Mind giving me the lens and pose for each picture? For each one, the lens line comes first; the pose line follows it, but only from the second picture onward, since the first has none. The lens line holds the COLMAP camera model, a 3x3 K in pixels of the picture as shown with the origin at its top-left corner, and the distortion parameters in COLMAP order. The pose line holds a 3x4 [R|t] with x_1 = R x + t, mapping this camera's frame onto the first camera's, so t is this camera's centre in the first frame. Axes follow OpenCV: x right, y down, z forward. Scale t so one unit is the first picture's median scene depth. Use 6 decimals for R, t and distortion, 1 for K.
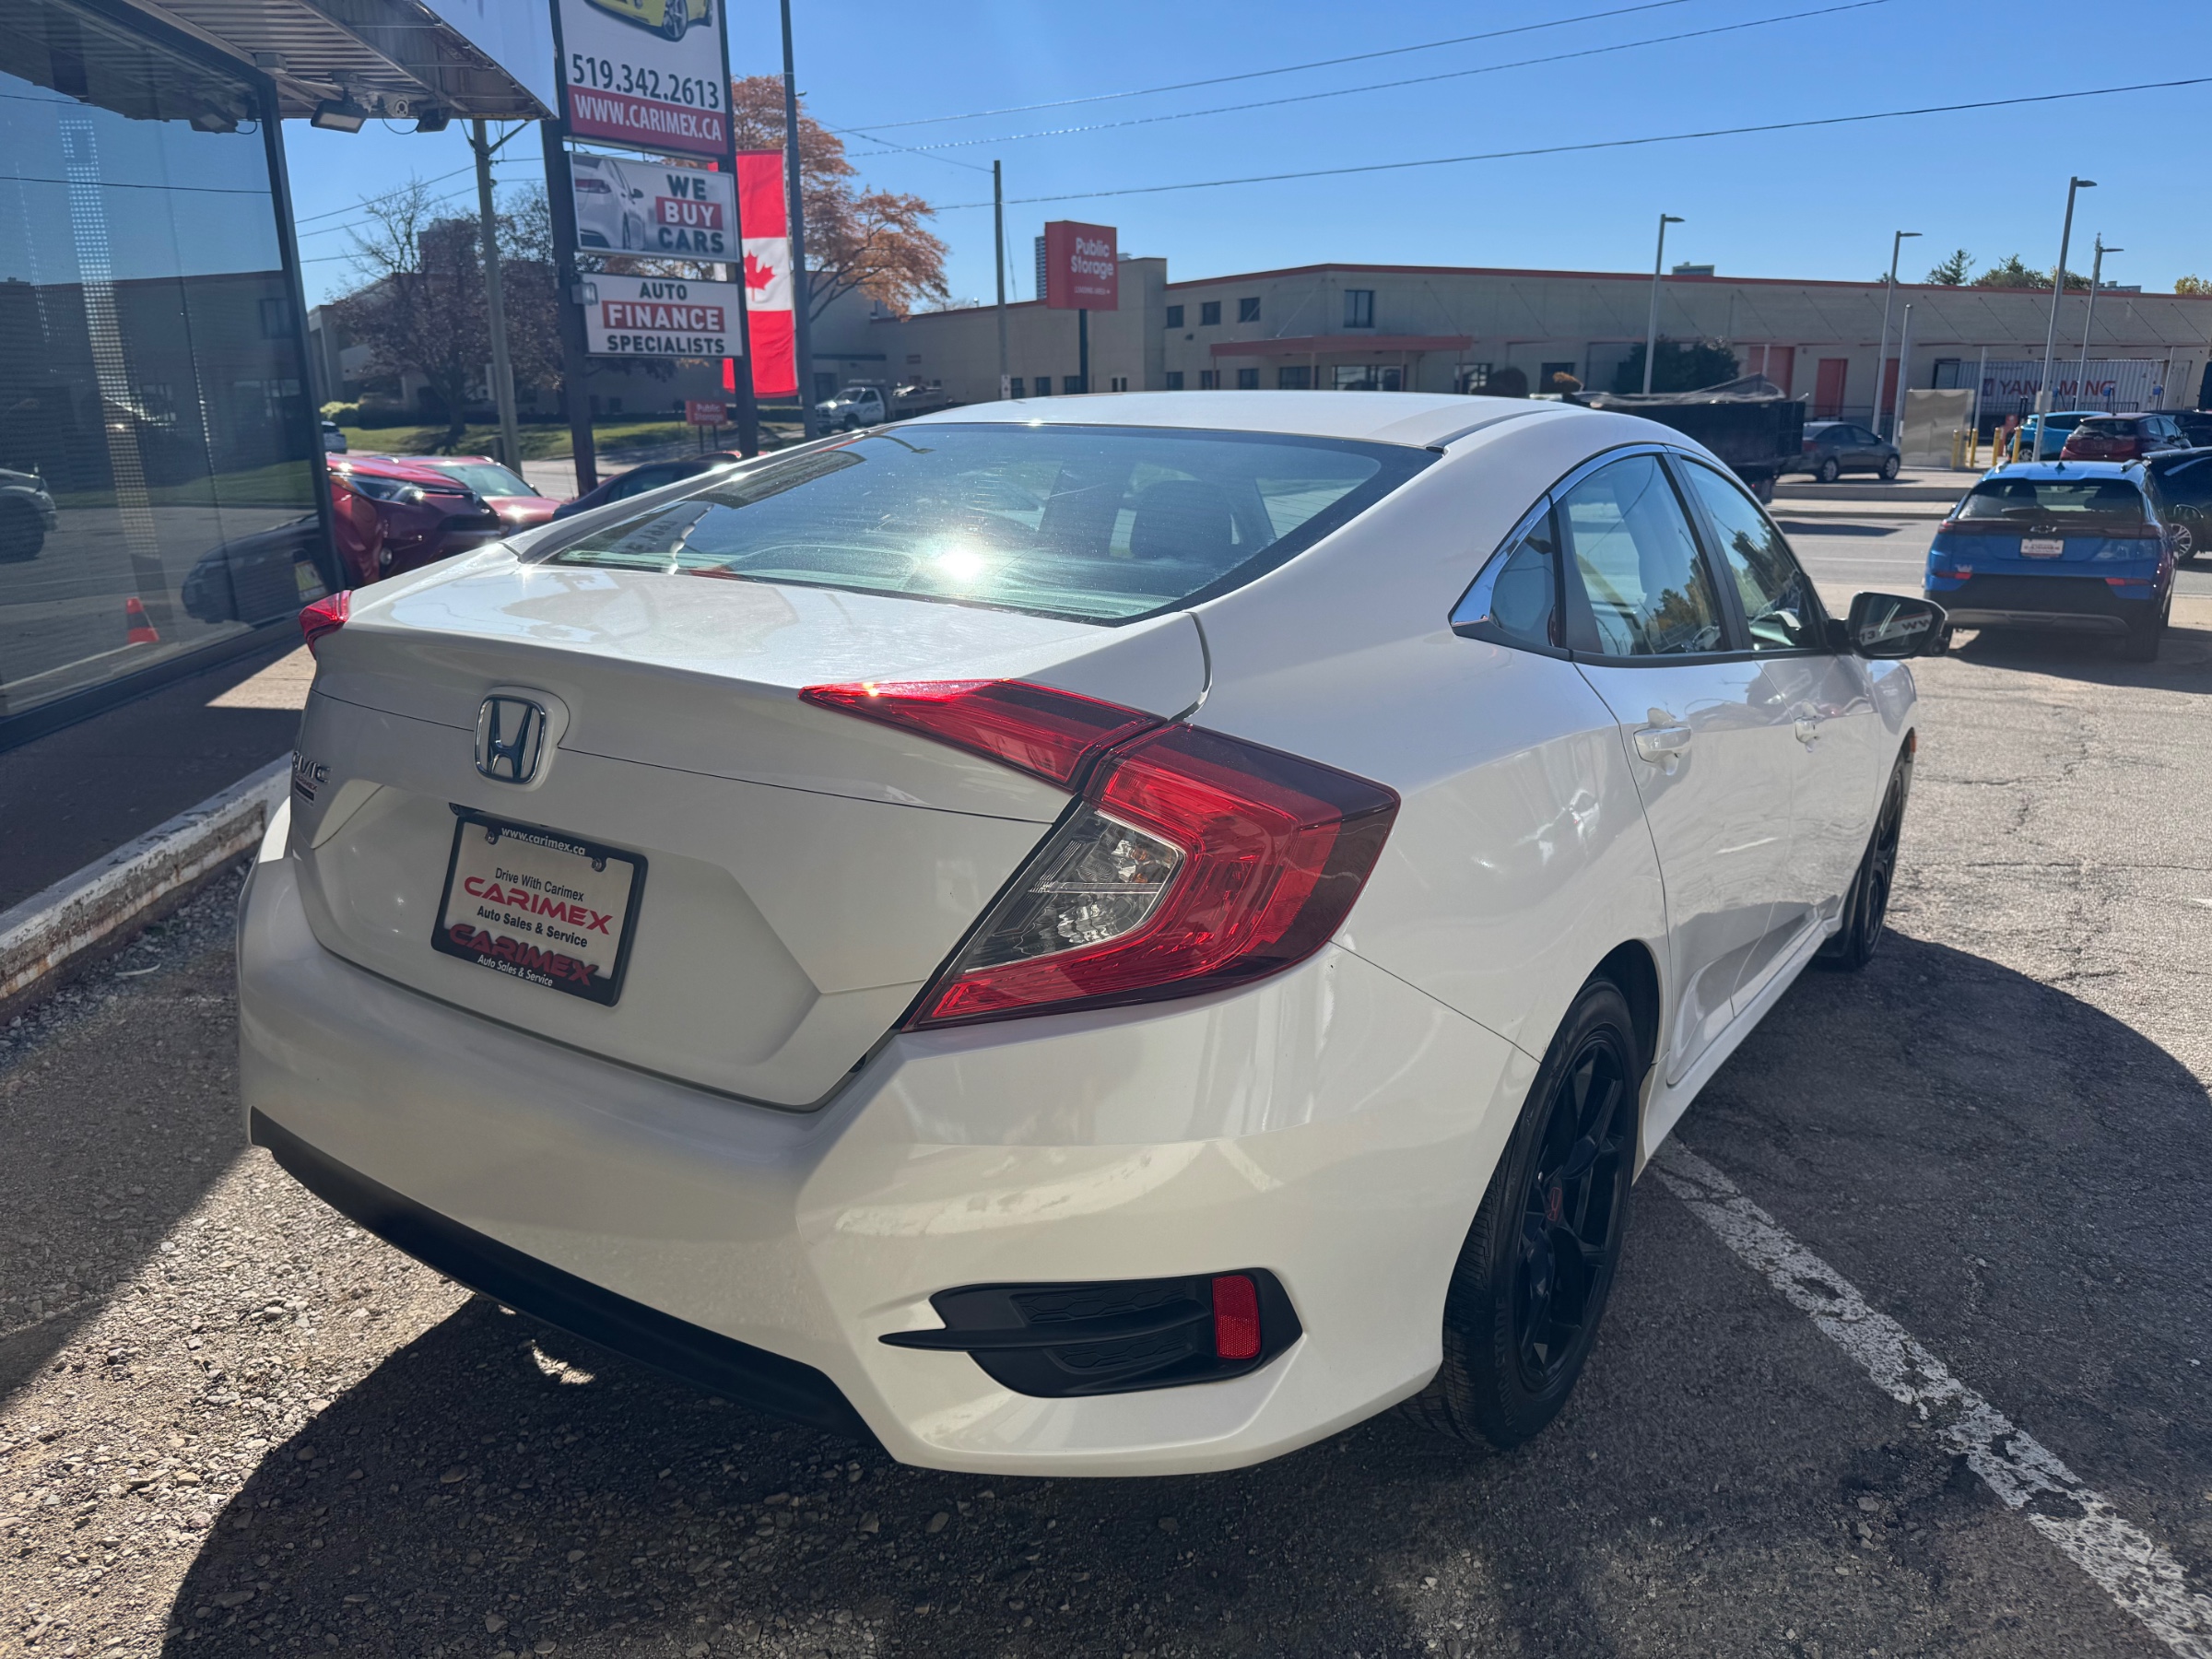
lens RADIAL K [[1587.2, 0, 1095.4], [0, 1587.2, 838.3], [0, 0, 1]] dist [0.002420, -0.005691]
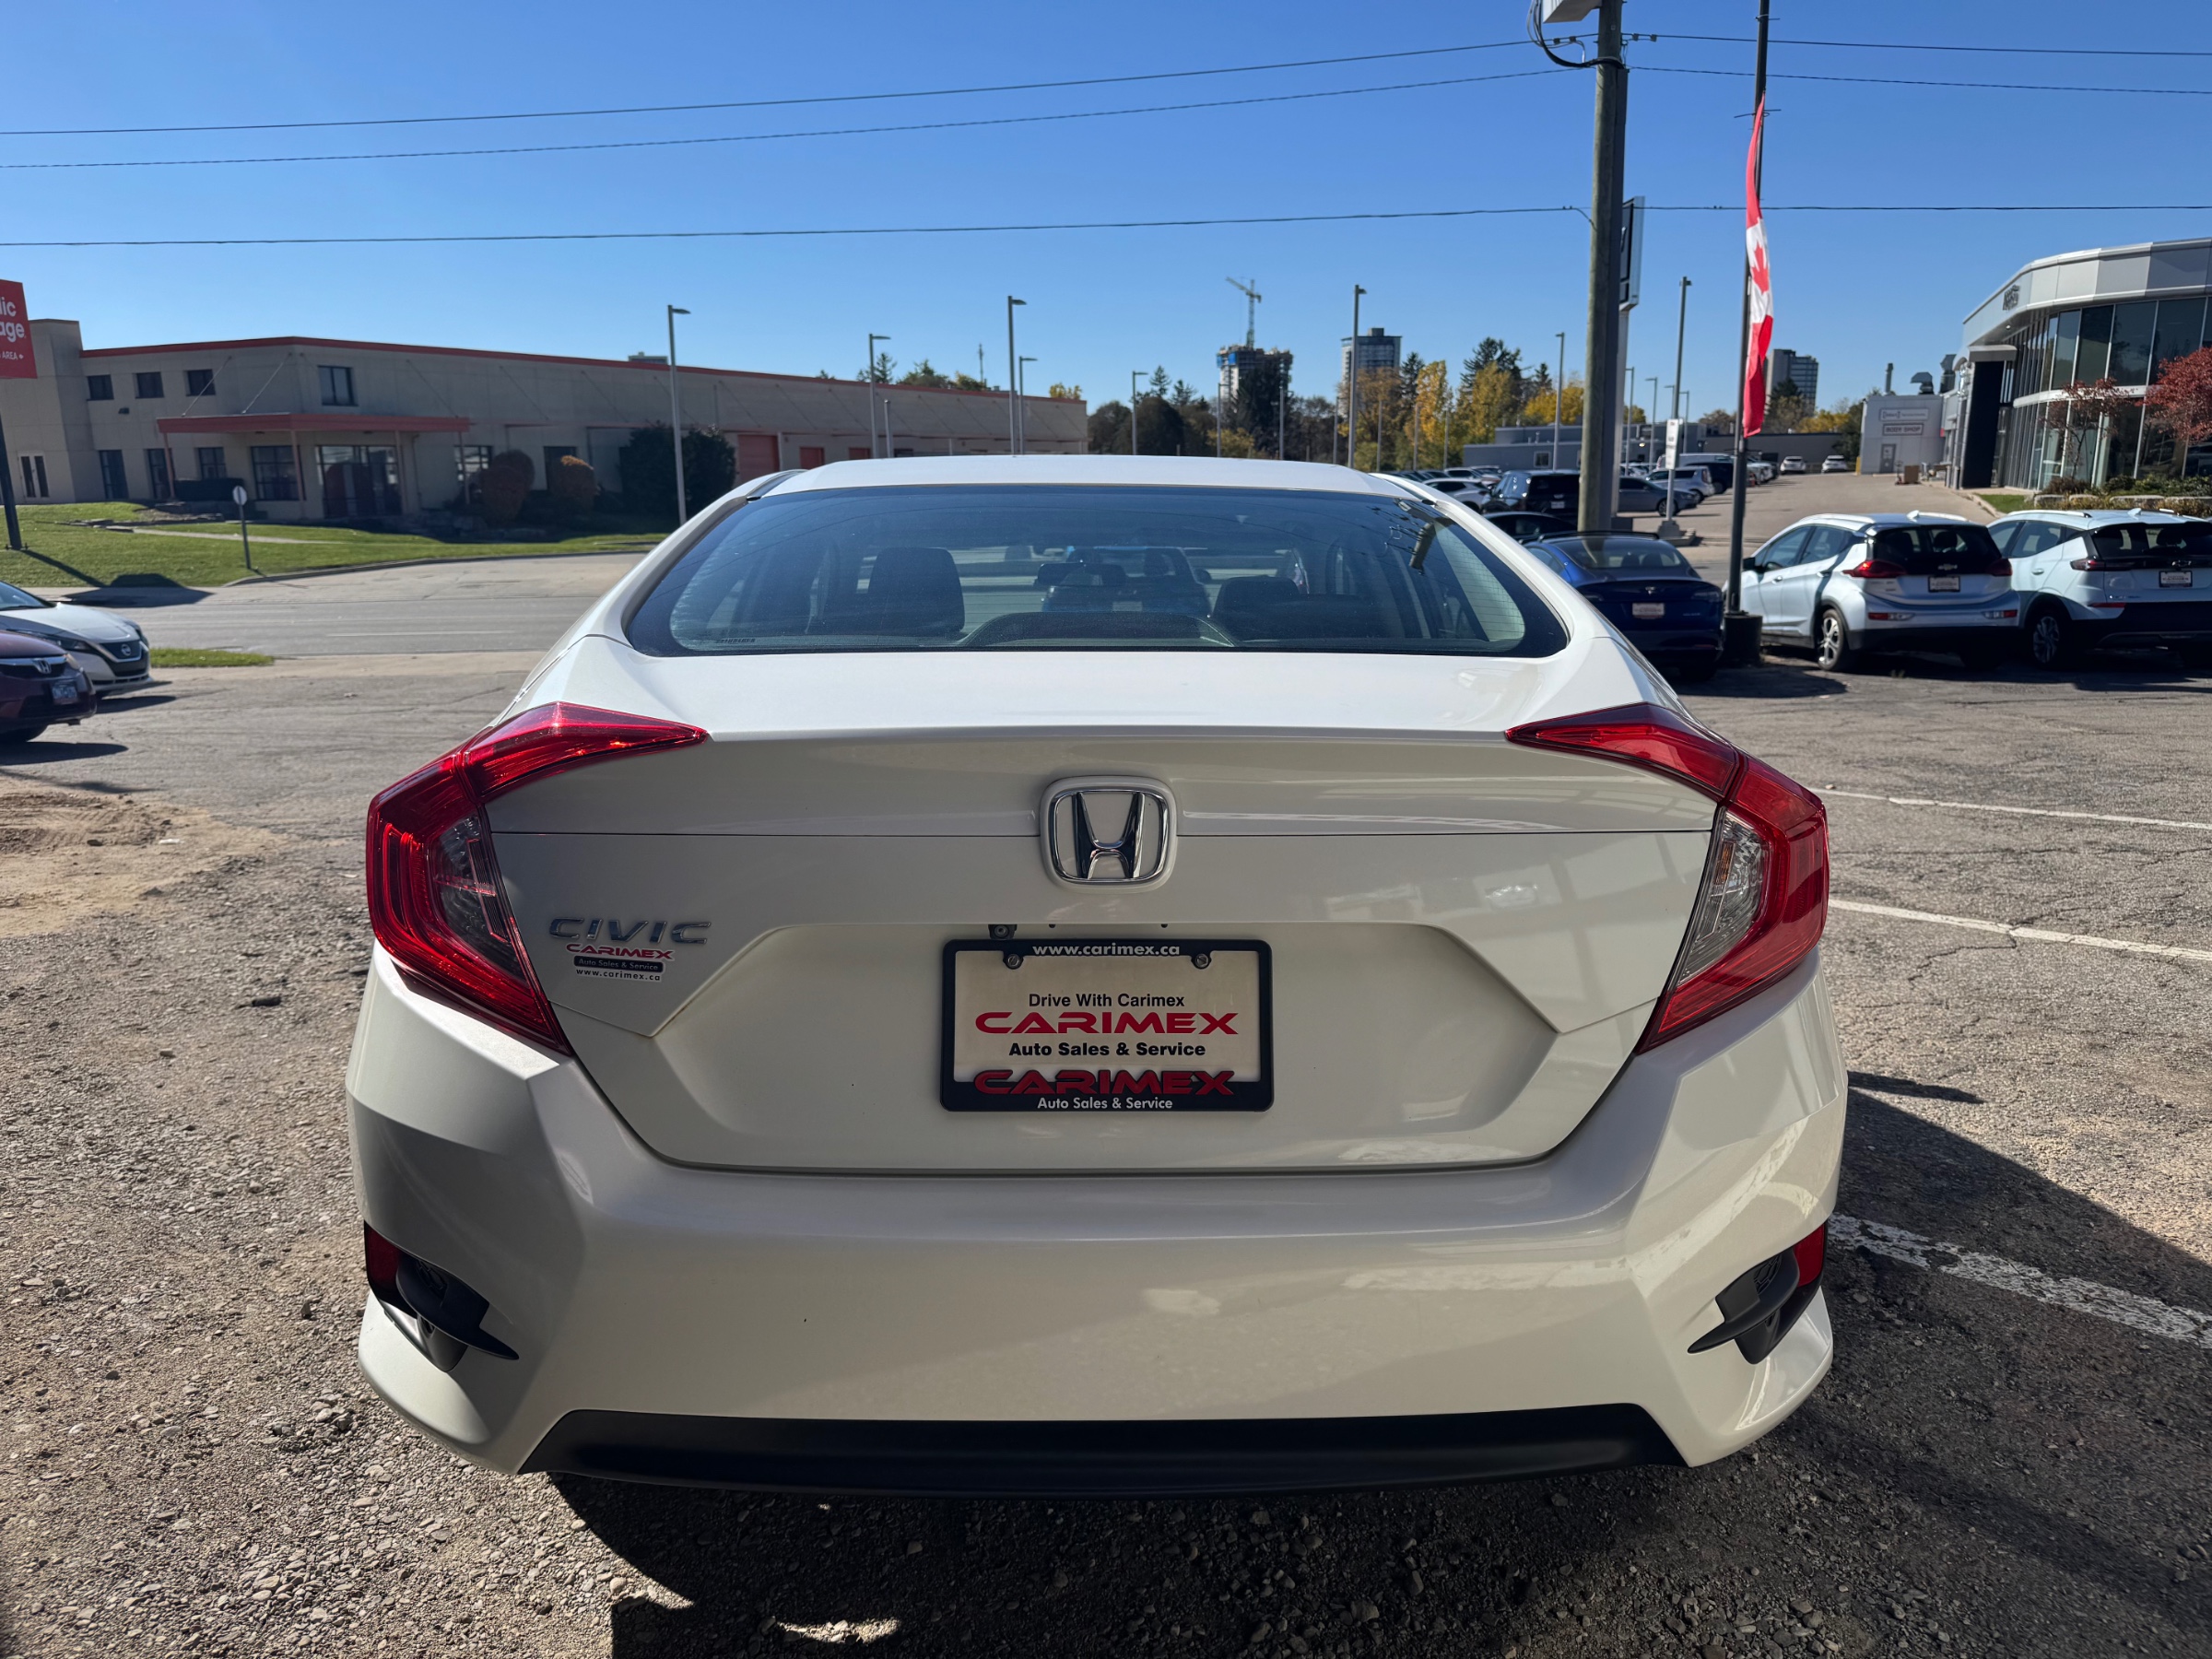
lens RADIAL K [[1562.0, 0, 1109.8], [0, 1562.0, 814.3], [0, 0, 1]] dist [0.057055, -0.060653]
pose [[0.815231, -0.123102, 0.565901, -0.796459], [0.157957, 0.987363, -0.012769, -0.058788], [-0.557178, 0.099798, 0.824374, 0.270060]]
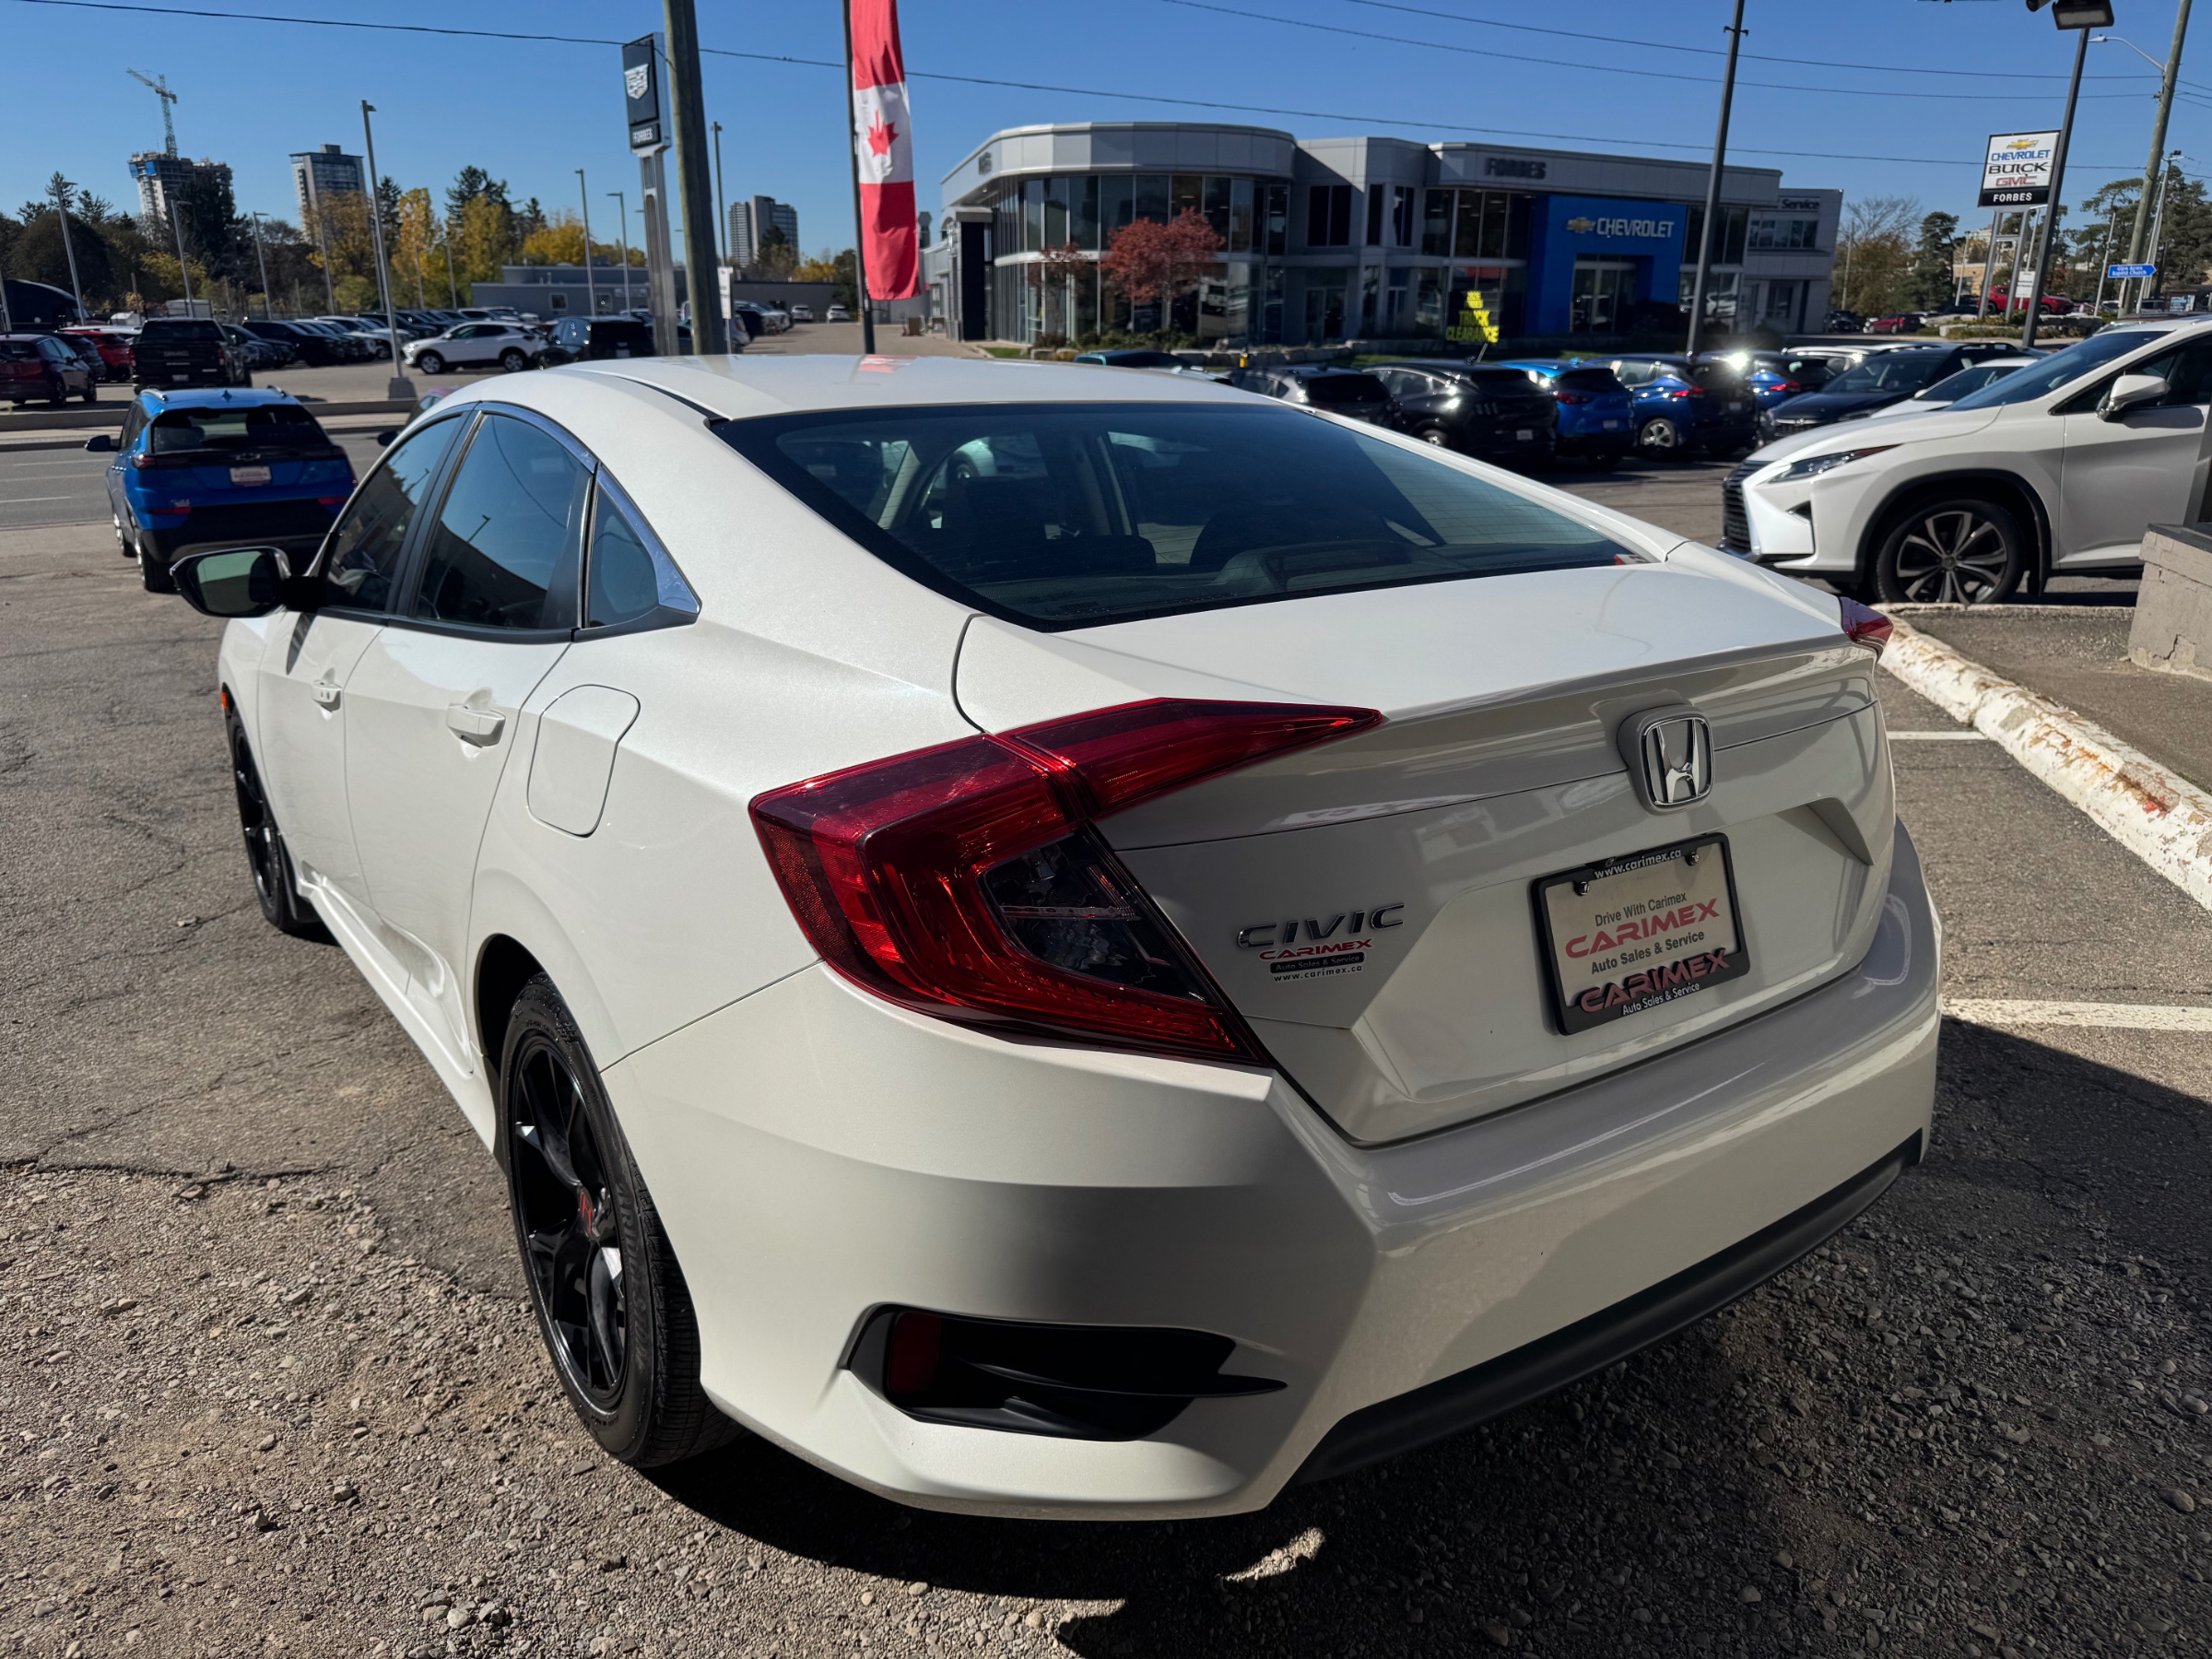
lens RADIAL K [[1562.0, 0, 1109.8], [0, 1562.0, 814.3], [0, 0, 1]] dist [0.057055, -0.060653]
pose [[0.367474, -0.272105, 0.889338, -1.265956], [0.241472, 0.951364, 0.191307, -0.278399], [-0.898139, 0.144450, 0.415307, 0.855307]]
